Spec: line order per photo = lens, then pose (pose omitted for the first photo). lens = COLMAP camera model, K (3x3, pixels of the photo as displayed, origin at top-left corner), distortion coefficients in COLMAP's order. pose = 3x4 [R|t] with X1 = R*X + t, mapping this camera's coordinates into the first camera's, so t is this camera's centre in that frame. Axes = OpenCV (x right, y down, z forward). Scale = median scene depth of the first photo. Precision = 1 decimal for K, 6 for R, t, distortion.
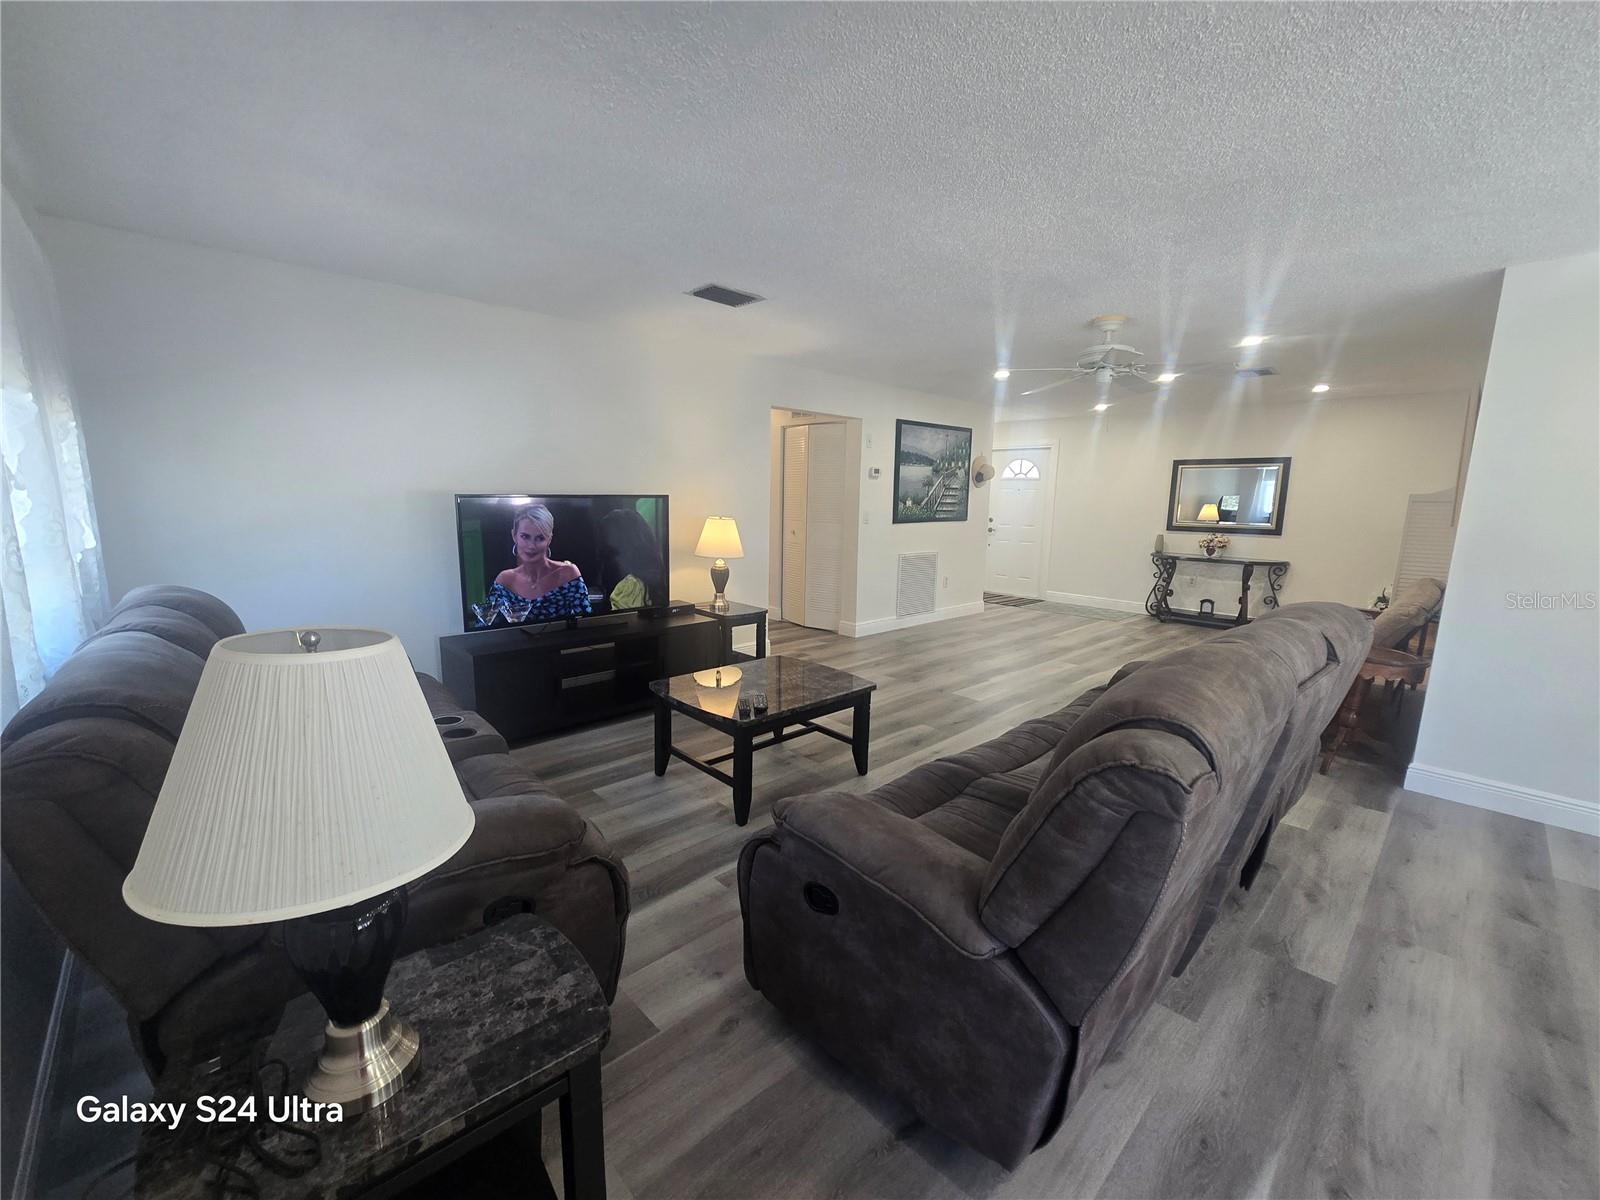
lens RADIAL K [[659.9, 0, 798.9], [0, 659.9, 603.3], [0, 0, 1]] dist [0.000108, 0.000549]
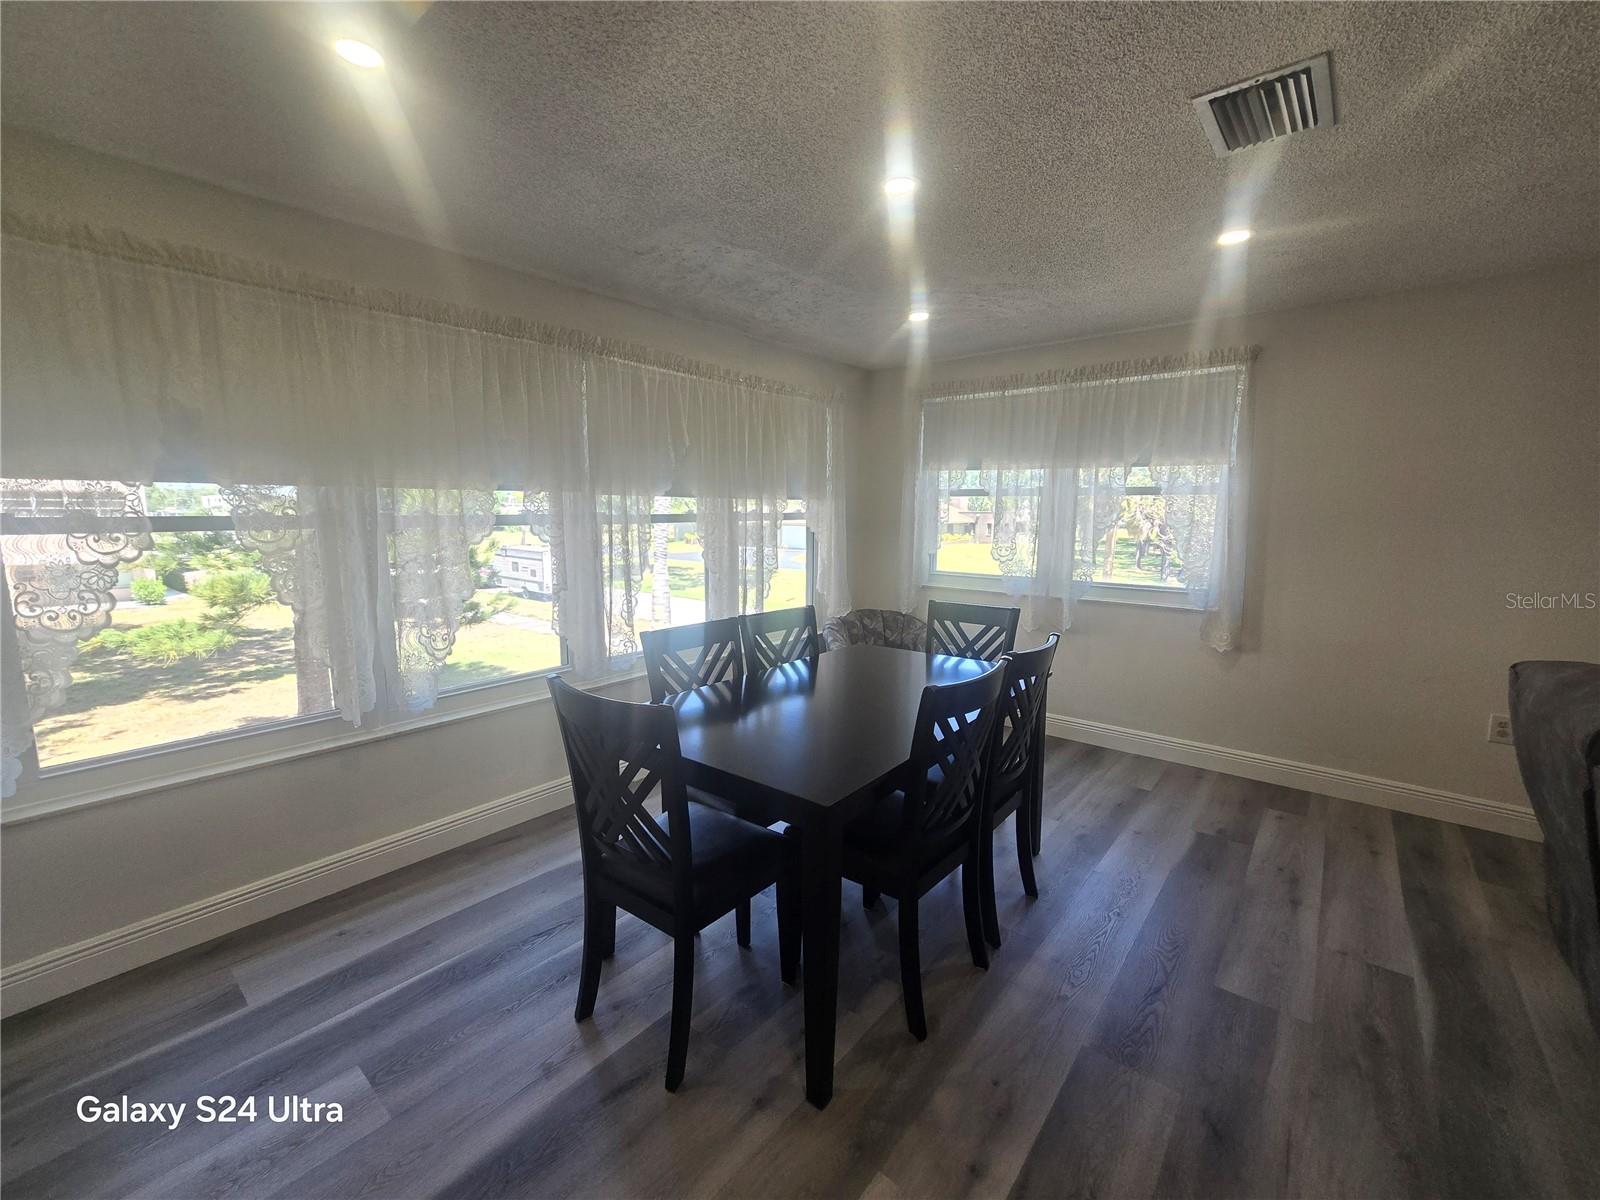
lens RADIAL K [[652.5, 0, 800.0], [0, 652.5, 600.0], [0, 0, 1]] dist [-0.001876, -0.000459]
pose [[-0.992582, -0.010984, -0.121084, 0.424933], [-0.046798, 0.953695, 0.297111, -0.055930], [0.112213, 0.300574, -0.947134, 0.367320]]
